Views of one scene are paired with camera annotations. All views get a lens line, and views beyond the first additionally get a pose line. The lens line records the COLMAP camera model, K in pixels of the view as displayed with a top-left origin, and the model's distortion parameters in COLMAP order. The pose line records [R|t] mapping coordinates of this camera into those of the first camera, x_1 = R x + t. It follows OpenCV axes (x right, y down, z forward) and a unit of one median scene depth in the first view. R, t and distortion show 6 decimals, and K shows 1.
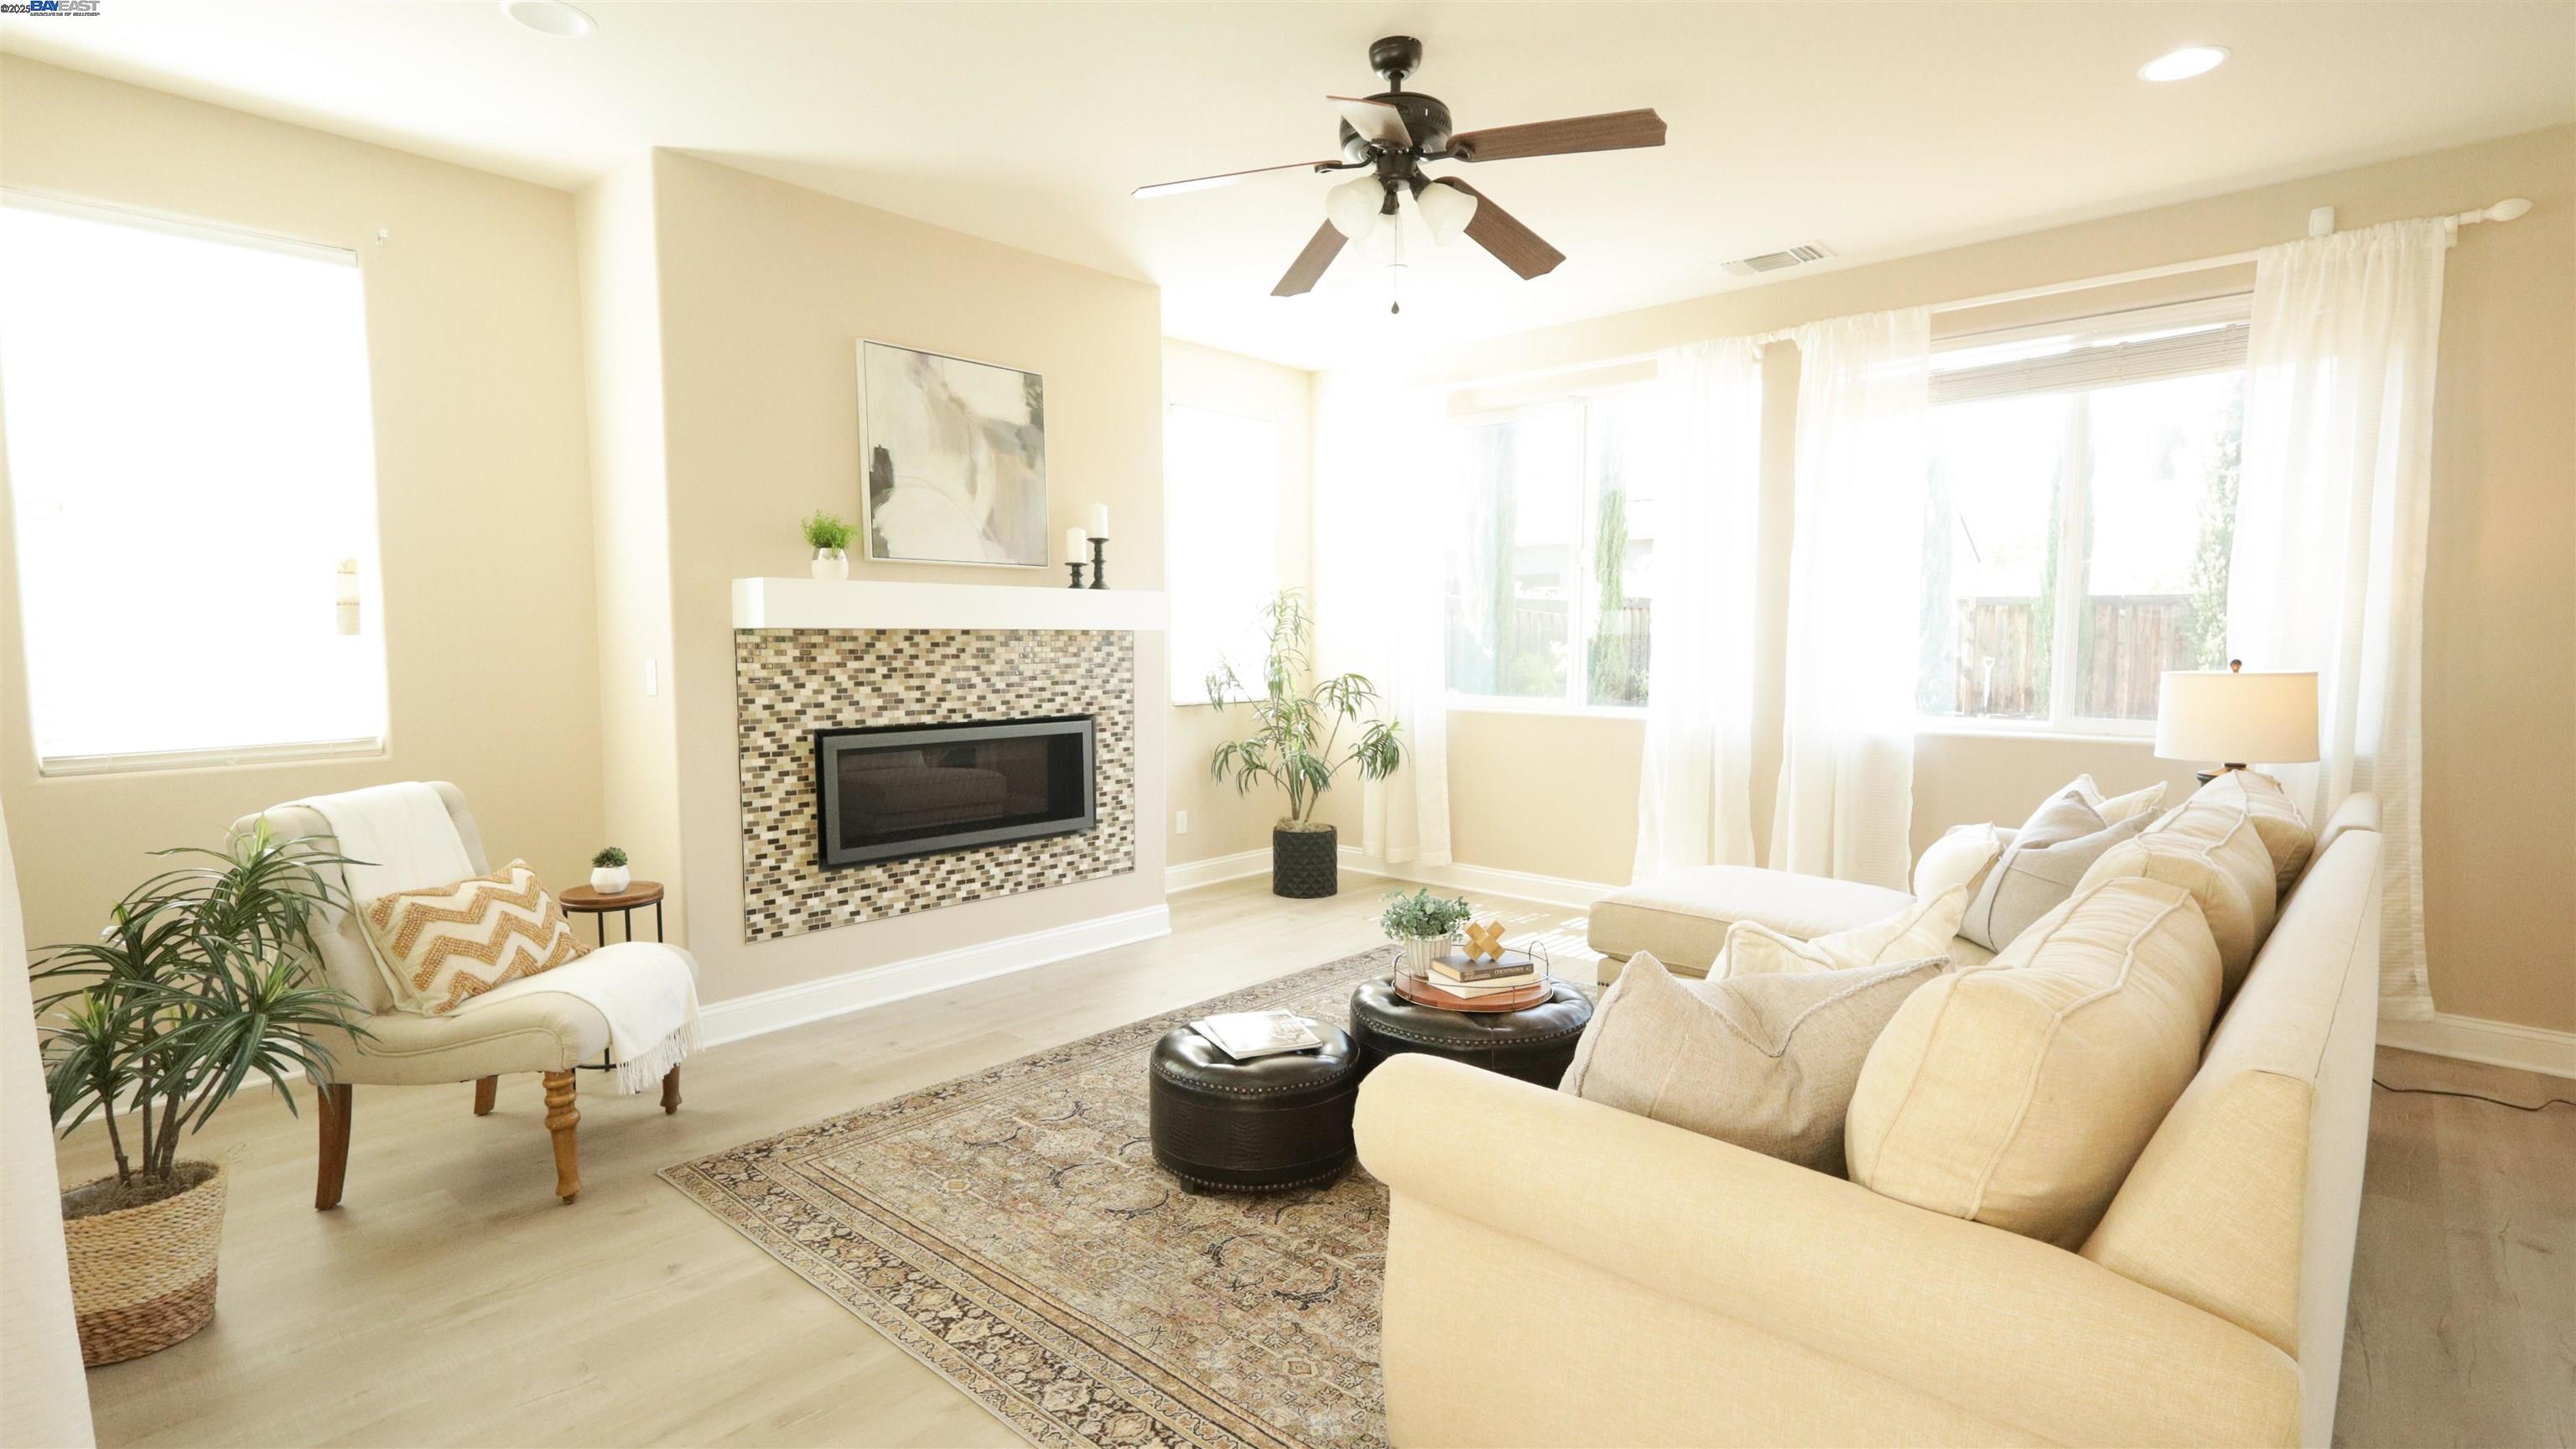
lens RADIAL K [[1203.8, 0, 1287.9], [0, 1203.8, 732.0], [0, 0, 1]] dist [0.000220, 0.001463]
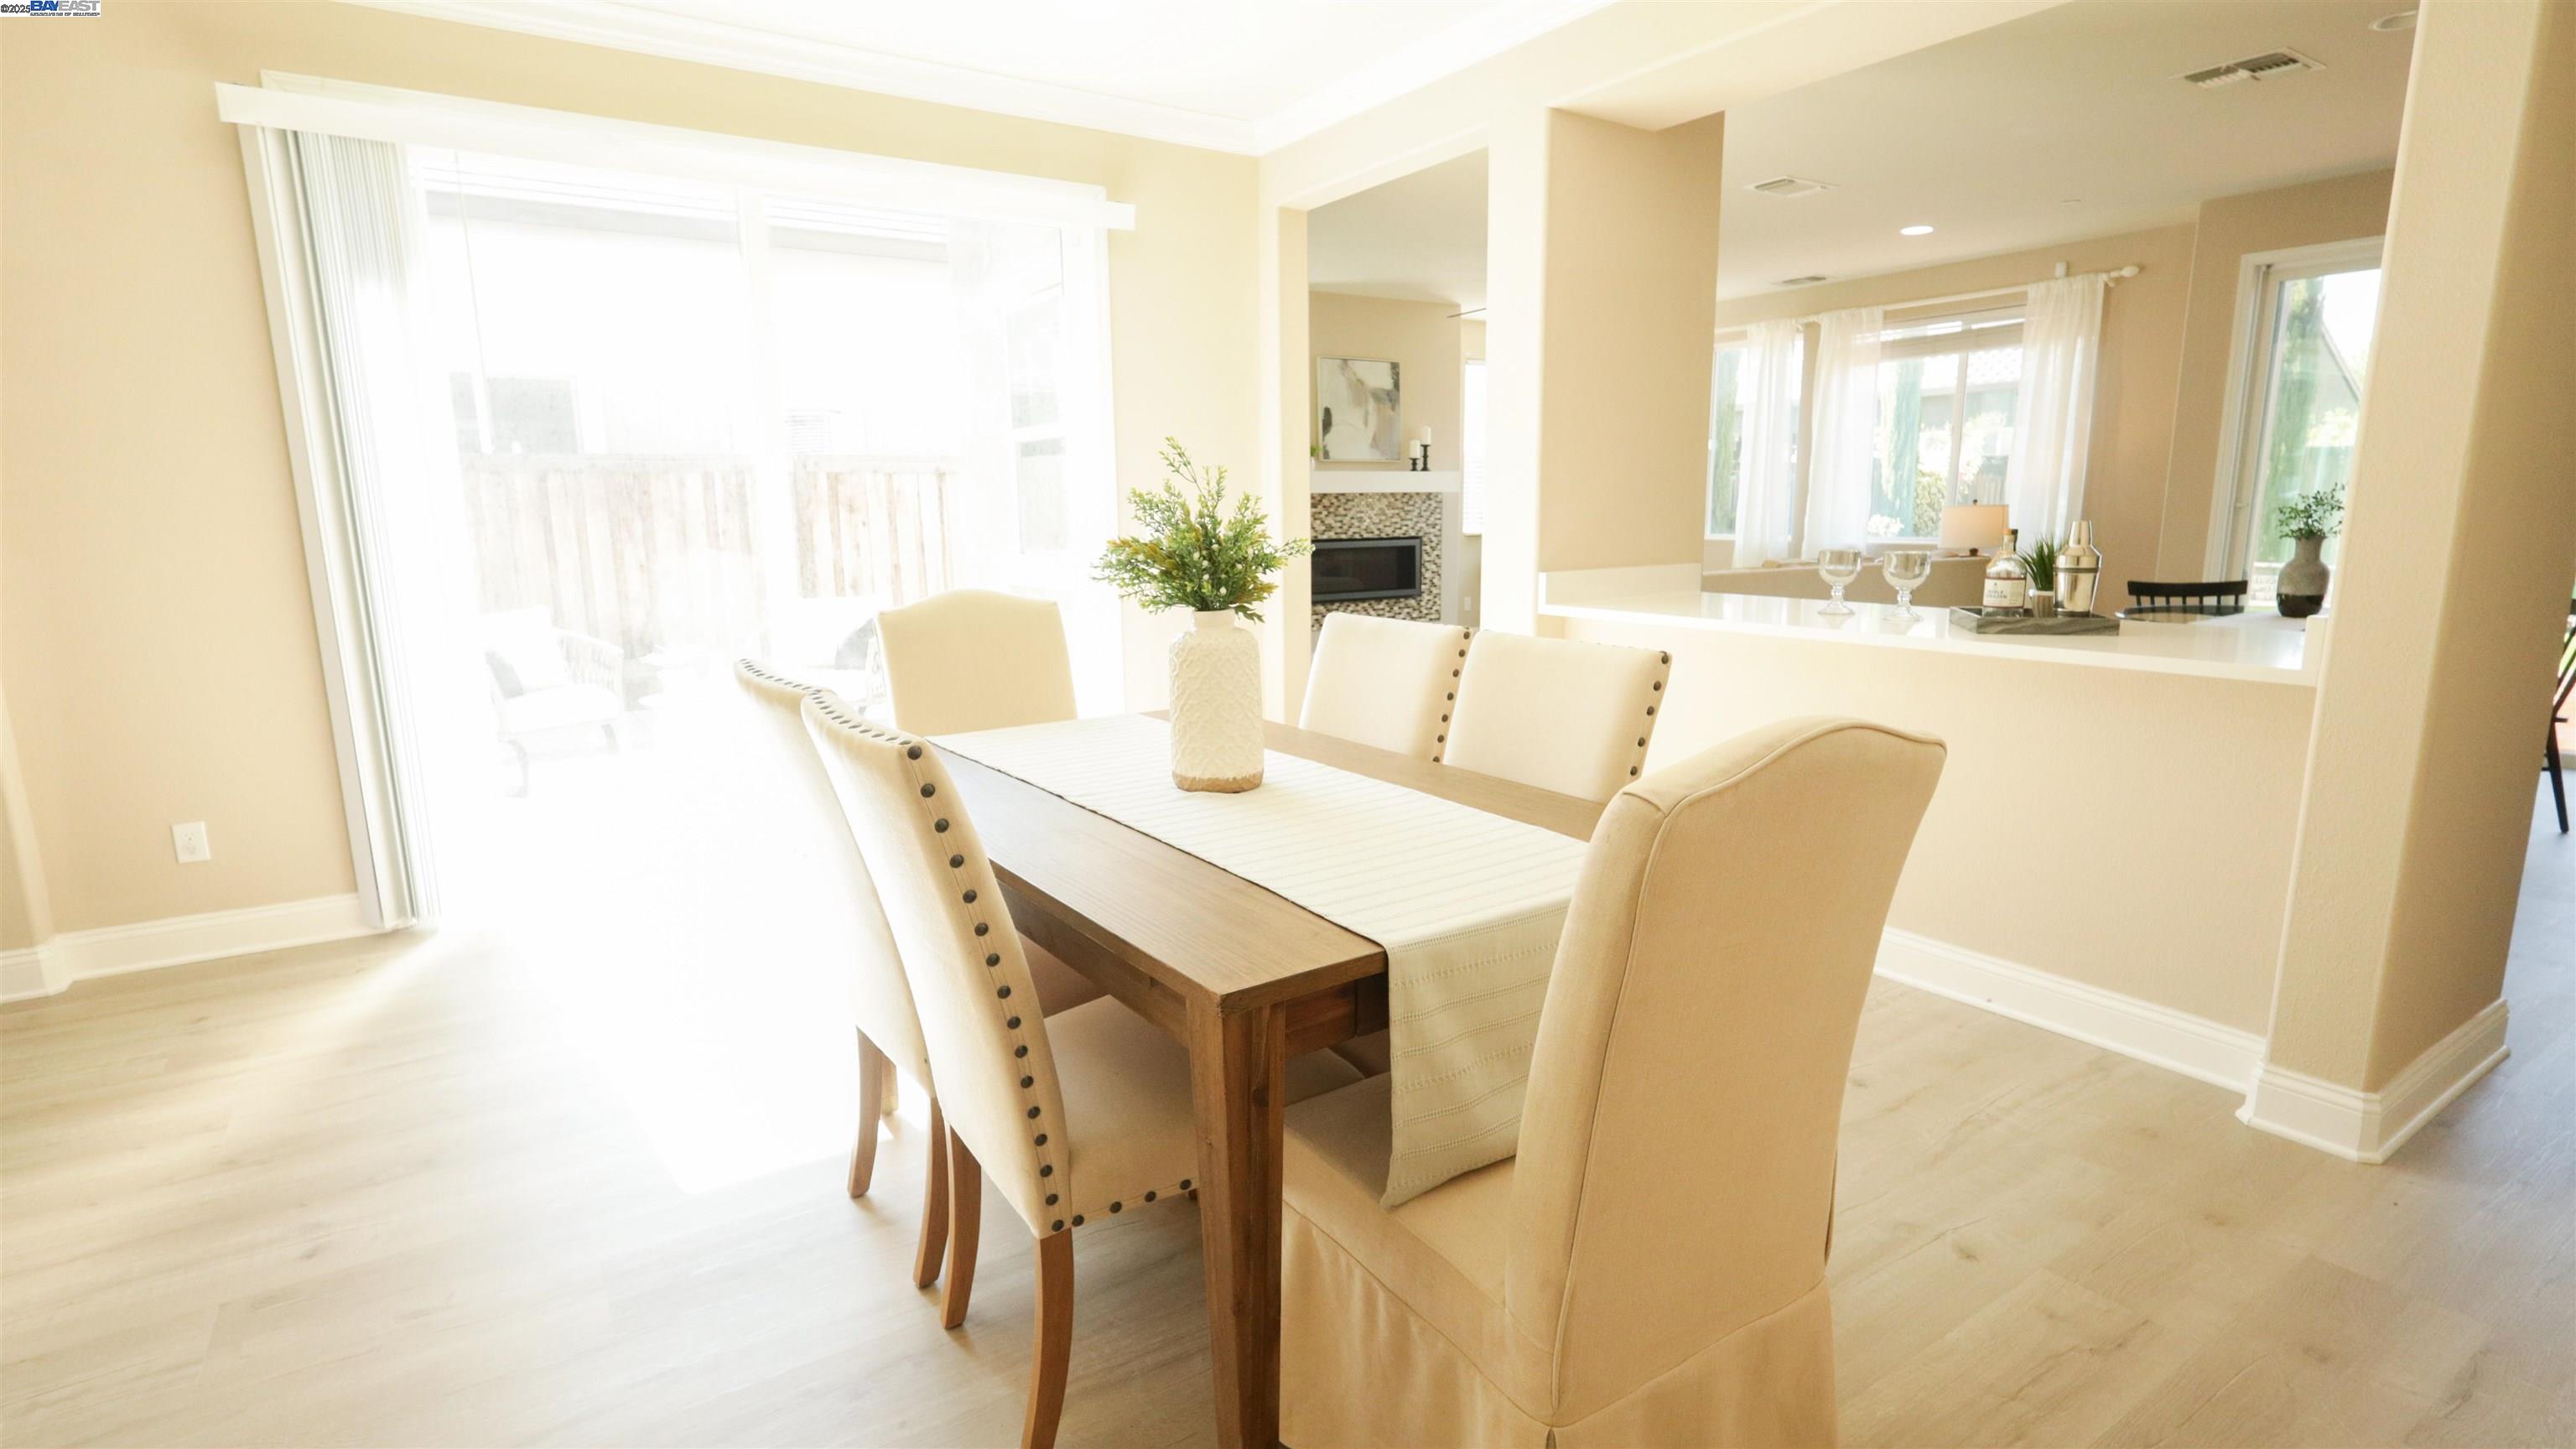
lens RADIAL K [[1203.8, 0, 1293.3], [0, 1203.8, 725.6], [0, 0, 1]] dist [0.000220, 0.001463]
pose [[0.971350, 0.032108, -0.235474, 0.114302], [-0.006901, 0.994225, 0.107098, 0.088936], [0.237552, -0.102404, 0.965962, -1.034772]]
